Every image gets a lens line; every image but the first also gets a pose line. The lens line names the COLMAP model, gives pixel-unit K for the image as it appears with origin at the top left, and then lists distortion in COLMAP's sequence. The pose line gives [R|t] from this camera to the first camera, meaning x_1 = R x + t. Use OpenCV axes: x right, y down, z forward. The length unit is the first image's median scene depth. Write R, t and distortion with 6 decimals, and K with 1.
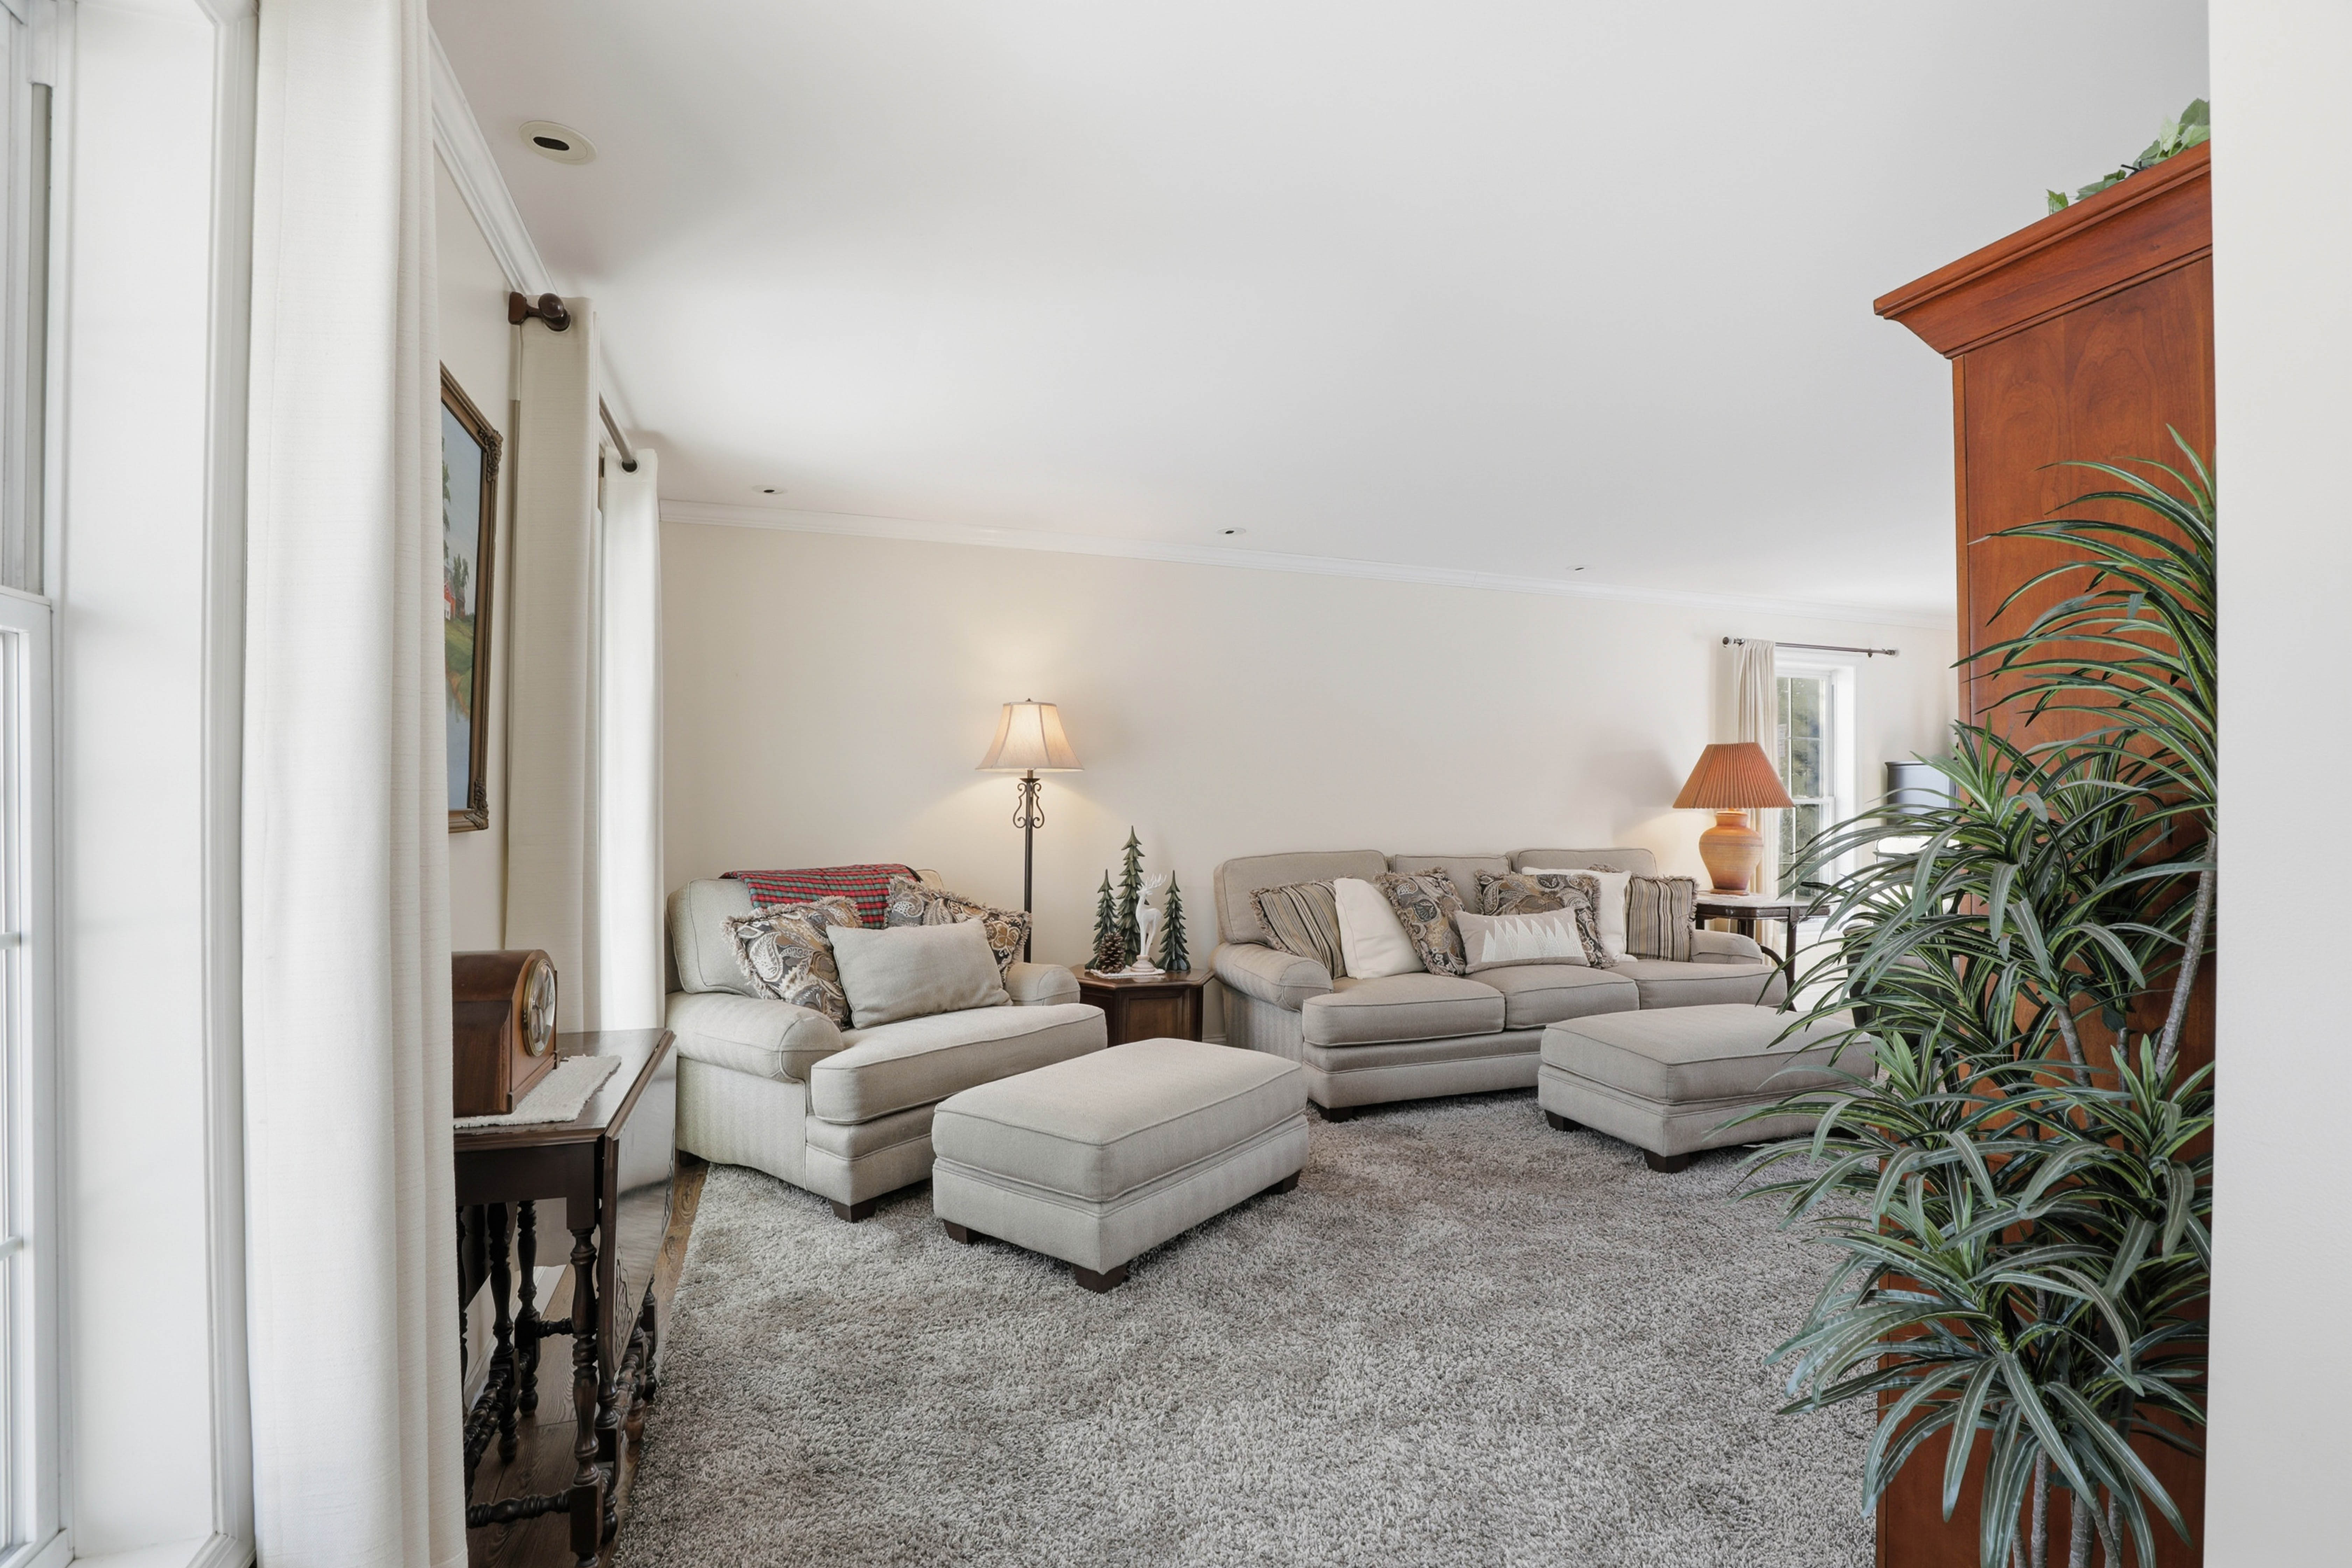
lens RADIAL K [[1084.6, 0, 1197.0], [0, 1084.6, 803.8], [0, 0, 1]] dist [-0.028868, 0.000898]
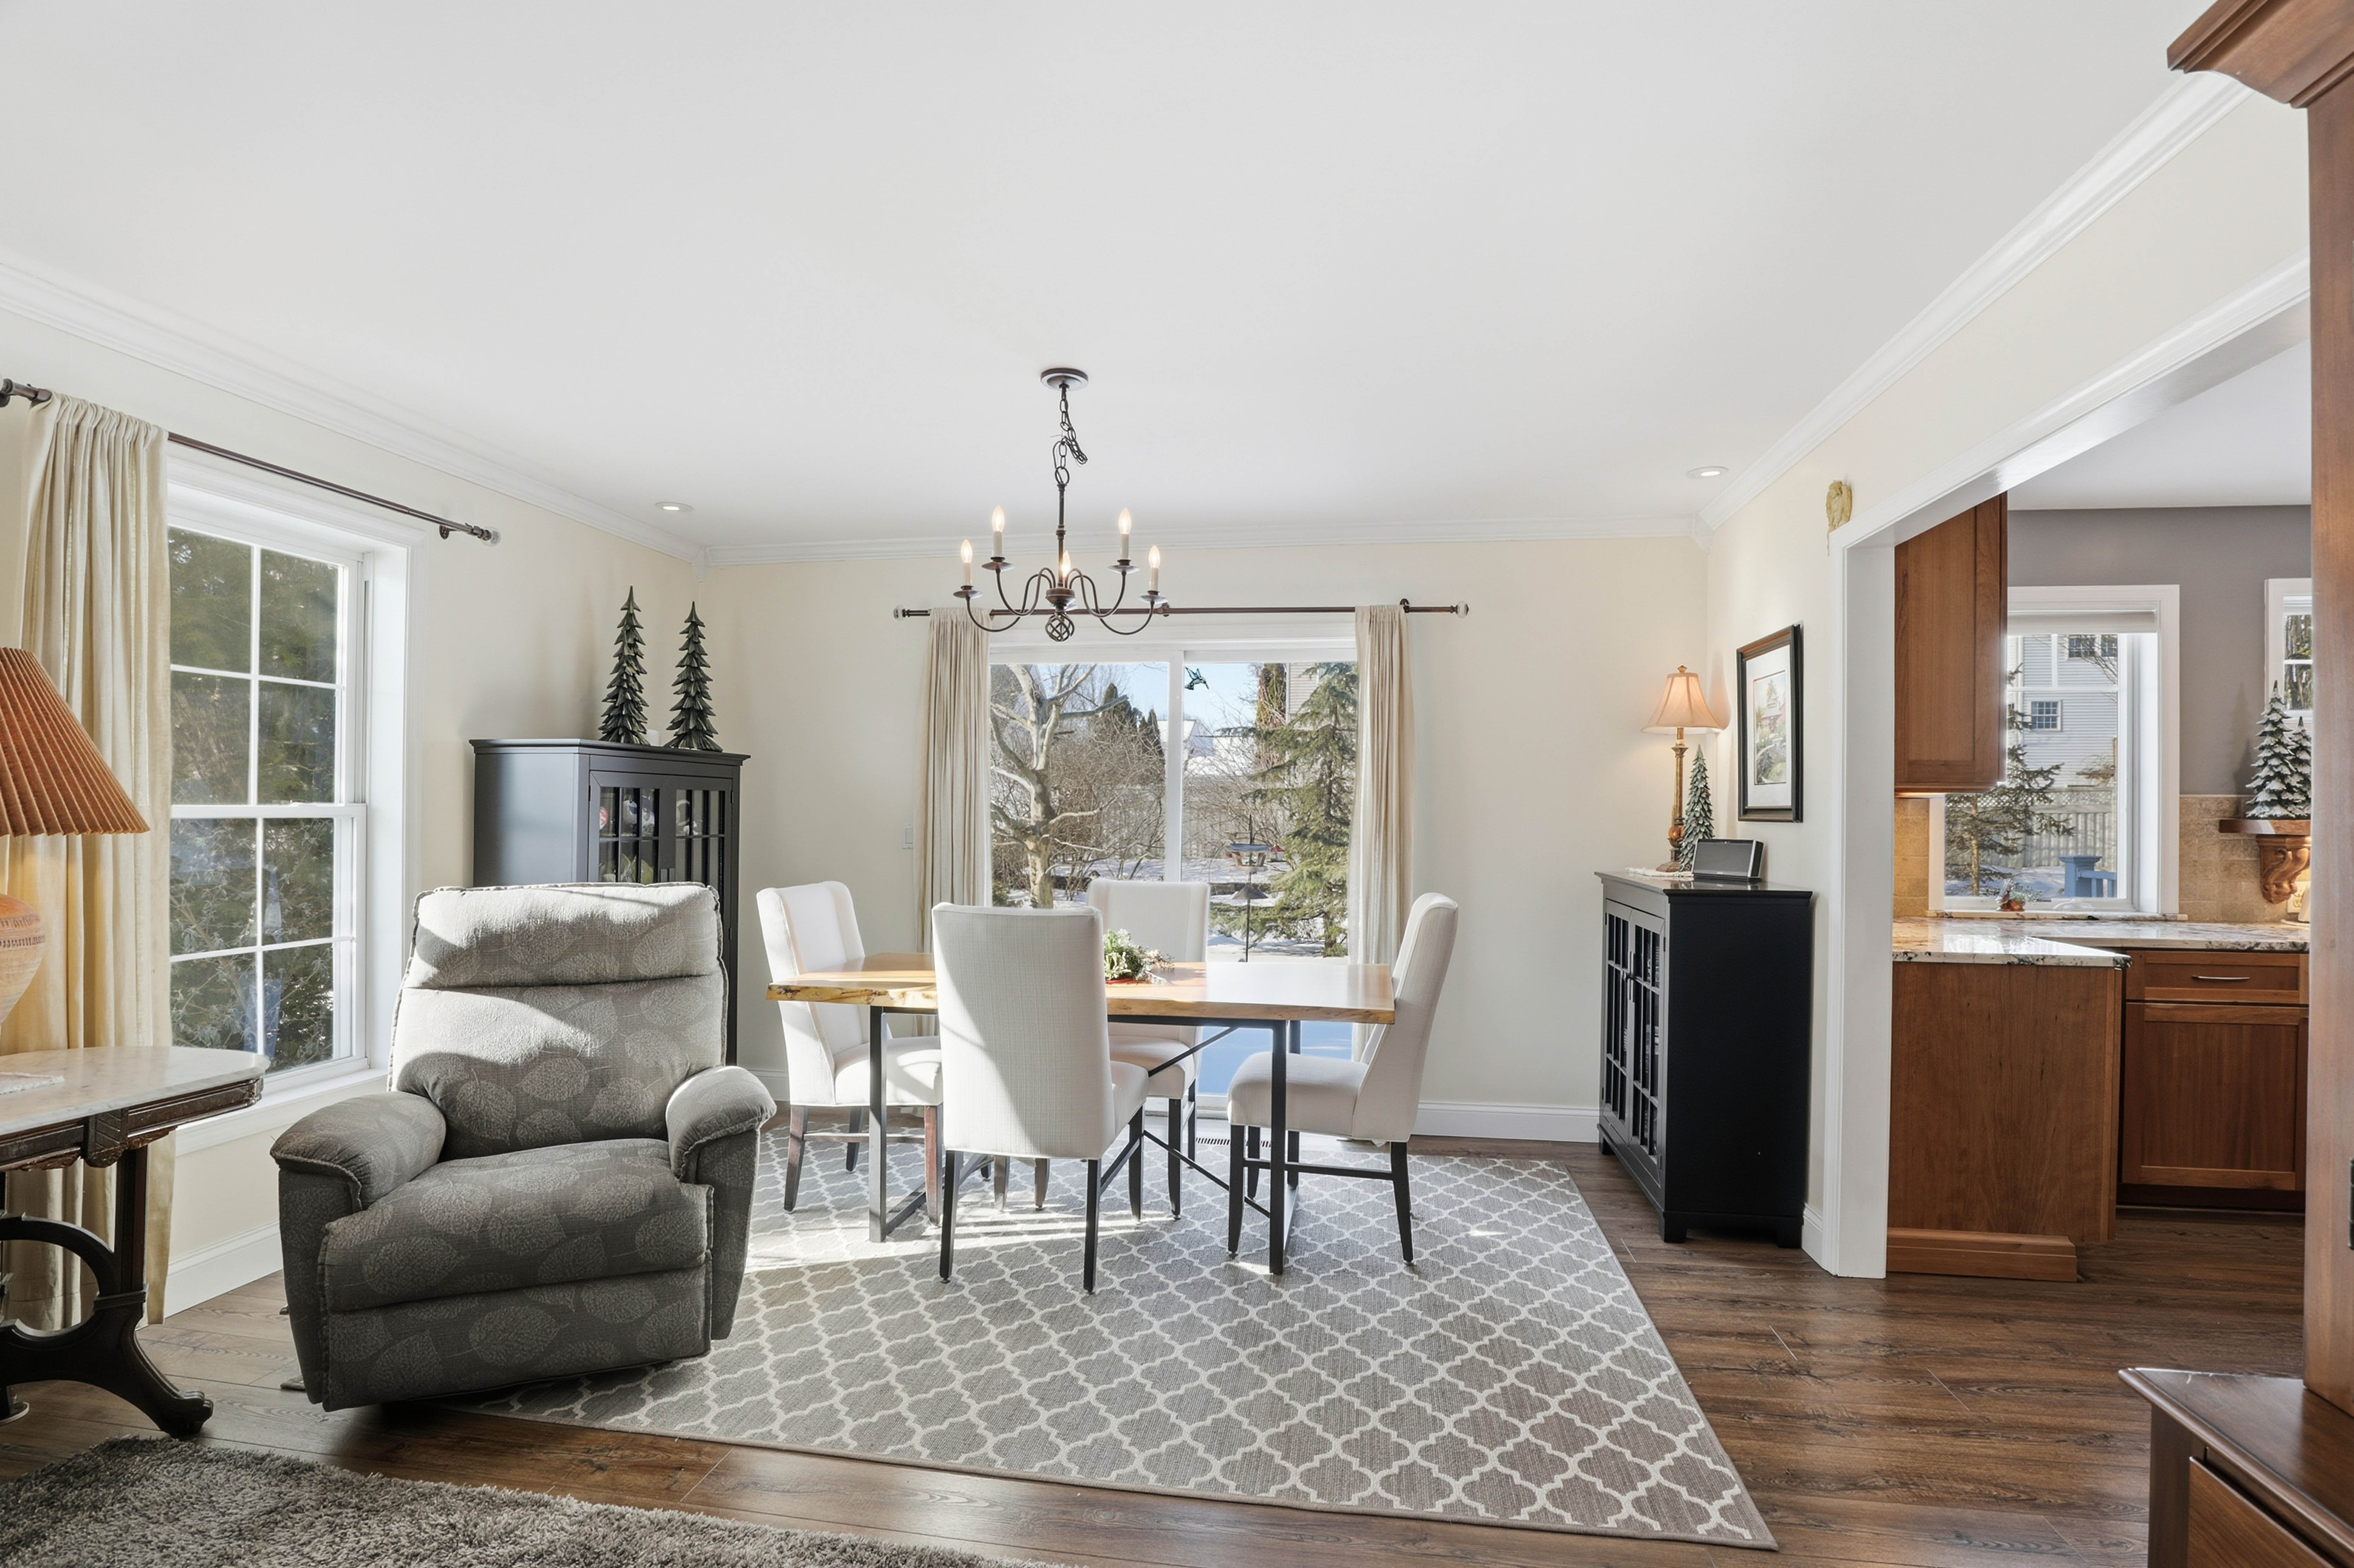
lens RADIAL K [[1079.0, 0, 1188.5], [0, 1079.0, 808.1], [0, 0, 1]] dist [-0.037034, 0.005659]
pose [[0.491614, 0.006016, 0.870793, 0.561601], [-0.005882, 0.999976, -0.003588, -0.007216], [-0.870794, -0.003358, 0.491637, 0.673068]]
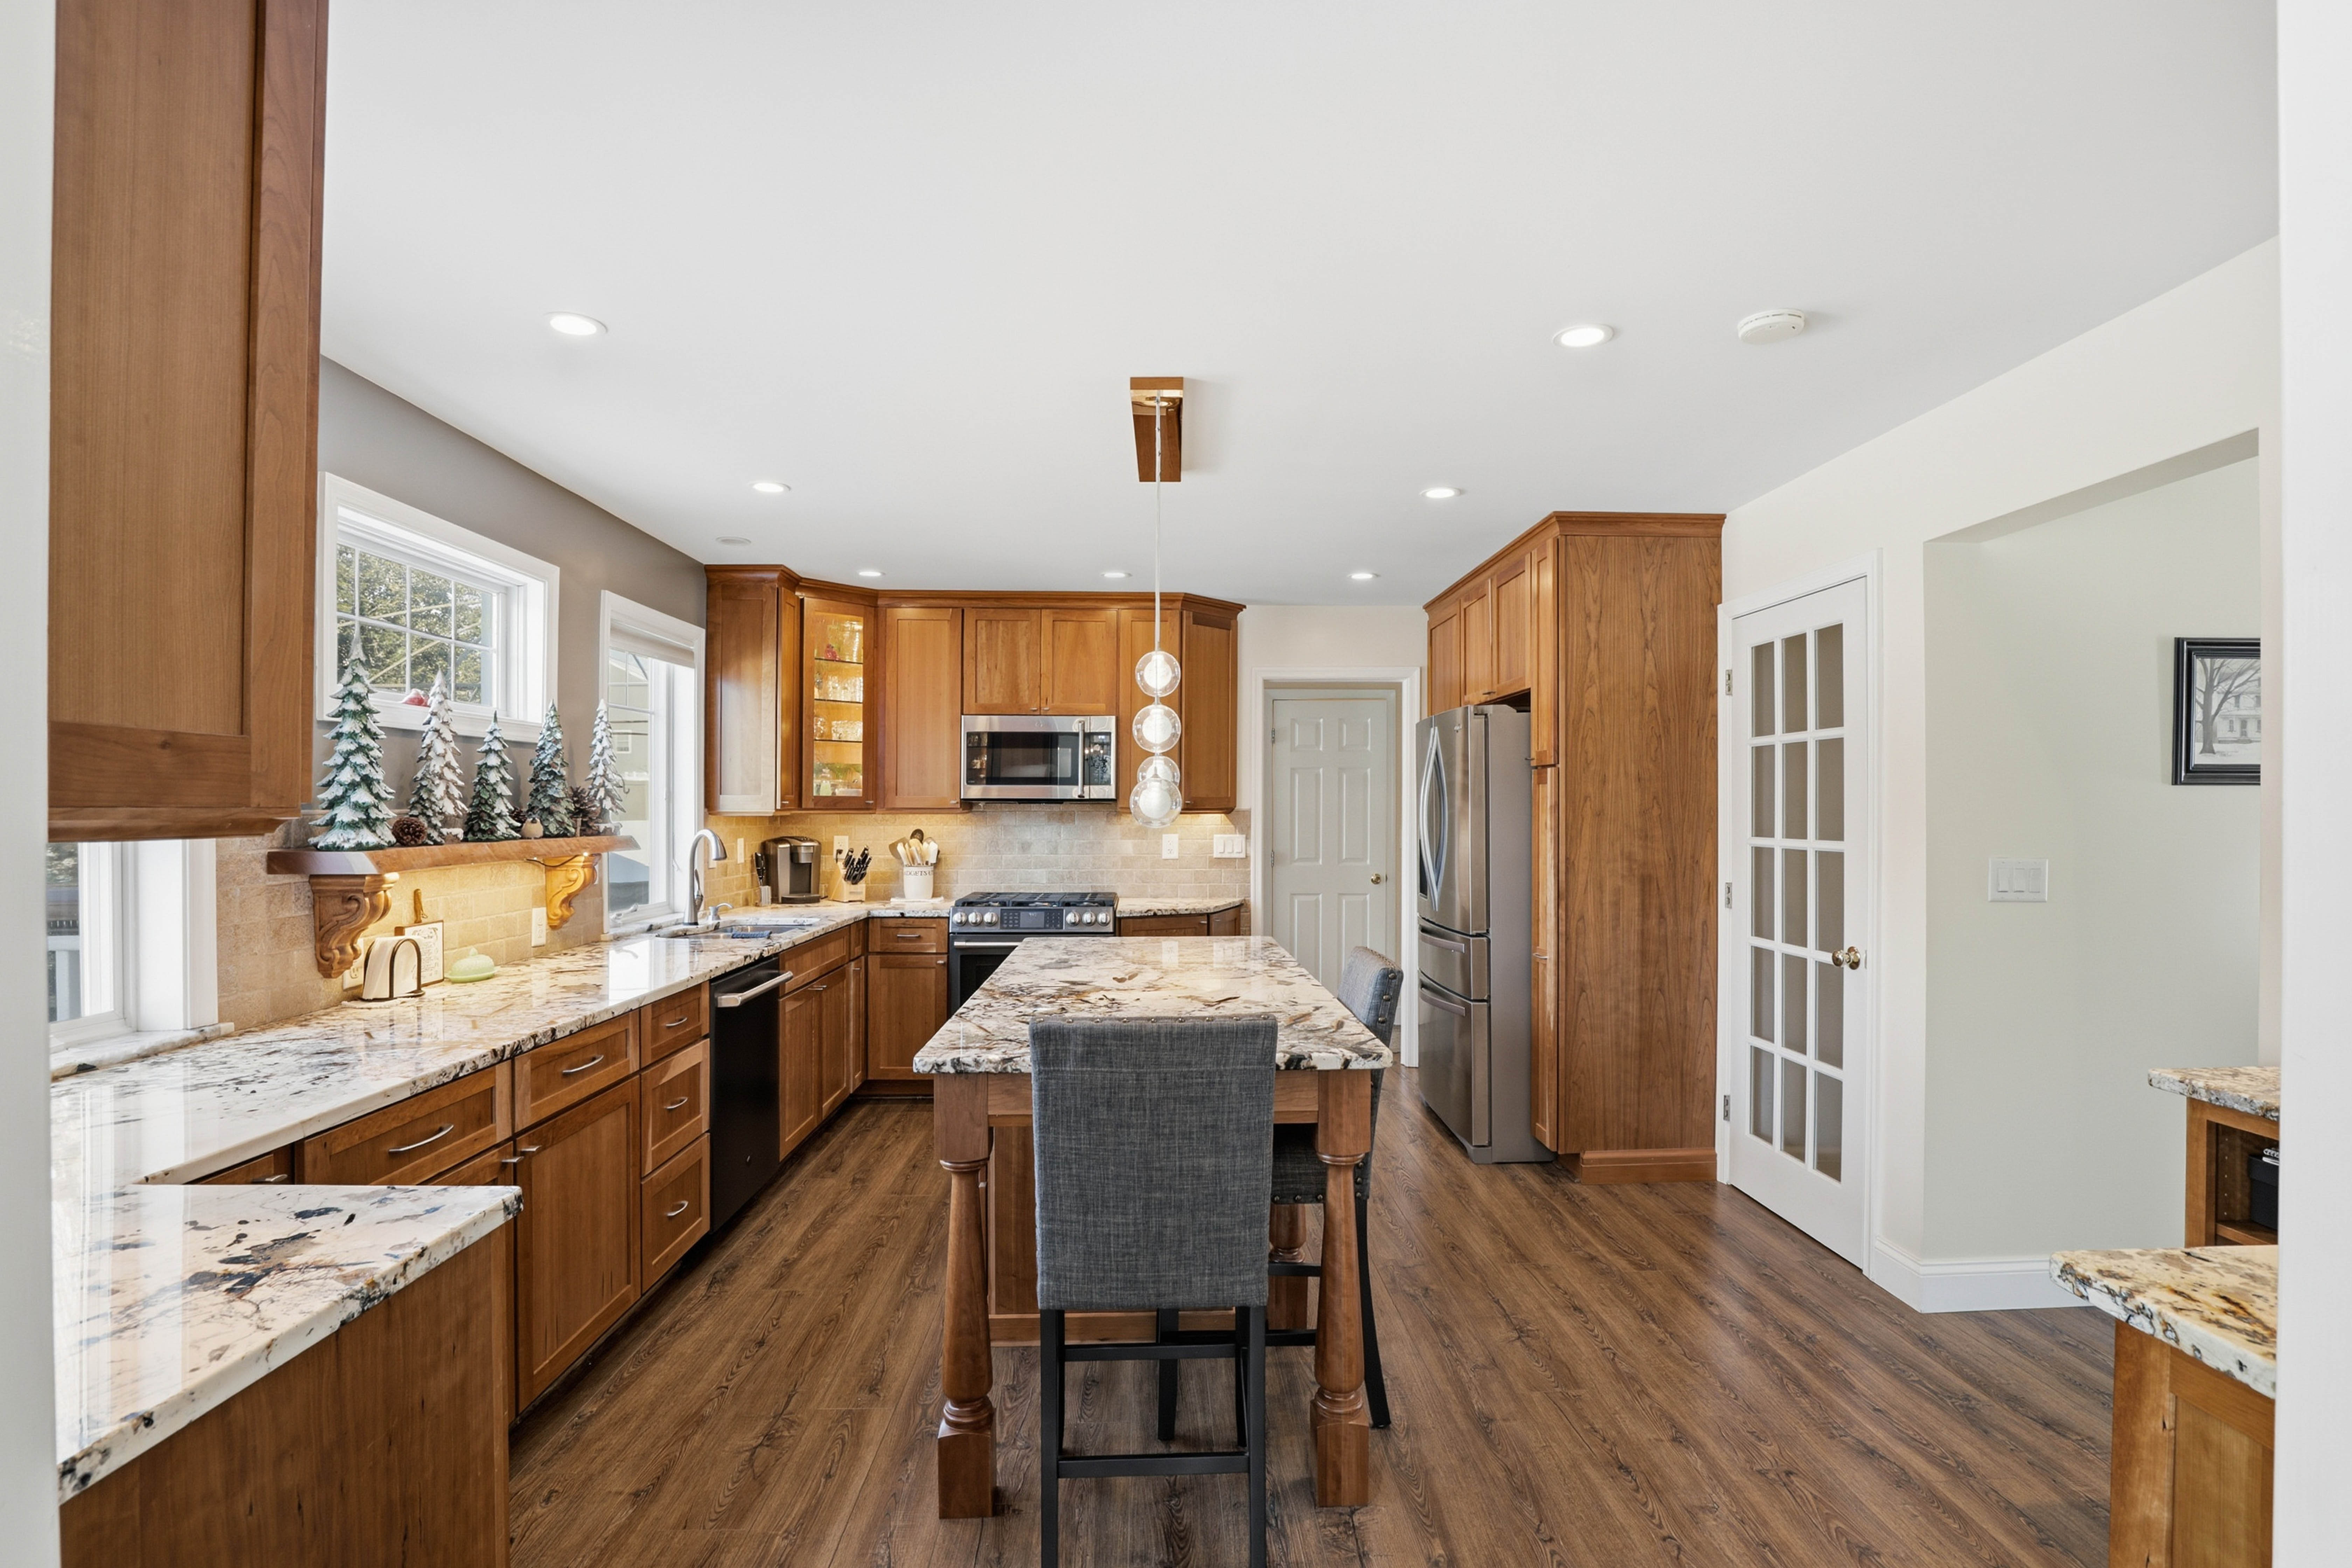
lens RADIAL K [[1102.8, 0, 1174.1], [0, 1102.8, 818.5], [0, 0, 1]] dist [-0.041315, 0.011358]
pose [[-0.945973, -0.003265, 0.324229, 1.165114], [0.001054, 0.999913, 0.013143, -0.029882], [-0.324244, 0.012775, -0.945887, 0.714771]]
